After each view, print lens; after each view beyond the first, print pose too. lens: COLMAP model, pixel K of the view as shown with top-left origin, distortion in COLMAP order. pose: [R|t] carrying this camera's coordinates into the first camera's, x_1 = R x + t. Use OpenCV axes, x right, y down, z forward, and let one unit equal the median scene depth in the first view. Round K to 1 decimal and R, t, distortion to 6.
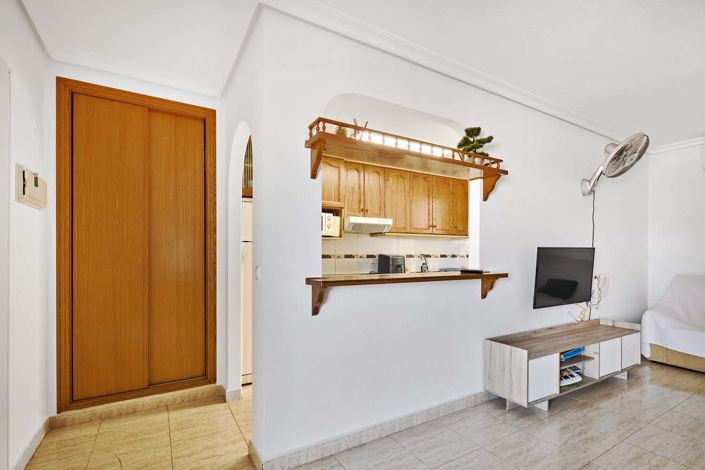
lens RADIAL K [[331.7, 0, 351.8], [0, 331.7, 253.9], [0, 0, 1]] dist [-0.000504, -0.000617]
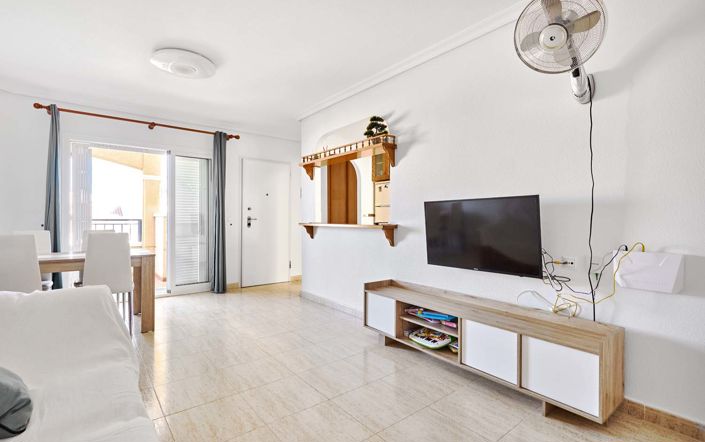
lens RADIAL K [[333.0, 0, 352.5], [0, 333.0, 221.0], [0, 0, 1]] dist [-0.001497, -0.000230]
pose [[0.142436, 0.008149, -0.989770, 1.579700], [0.002820, 0.999959, 0.008639, 0.028486], [0.989800, -0.004022, 0.142407, 0.665512]]
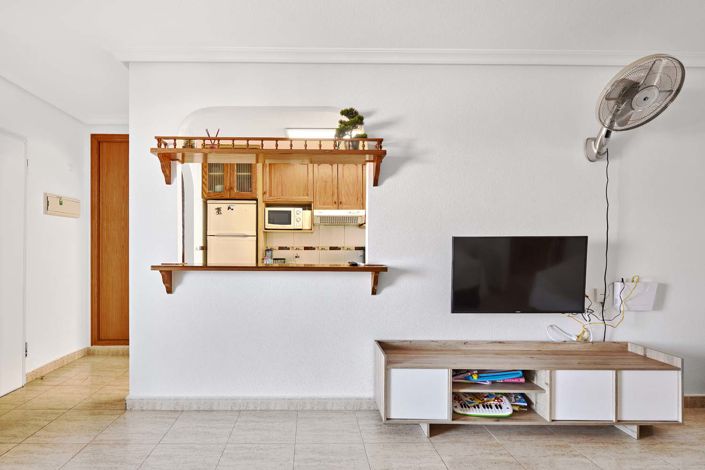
lens RADIAL K [[325.3, 0, 312.1], [0, 325.3, 249.7], [0, 0, 1]] dist [-0.000665, 0.000067]
pose [[0.867507, 0.006072, -0.497389, 0.679128], [-0.001562, 0.999954, 0.009483, 0.003506], [0.497423, -0.007450, 0.867476, 0.149171]]
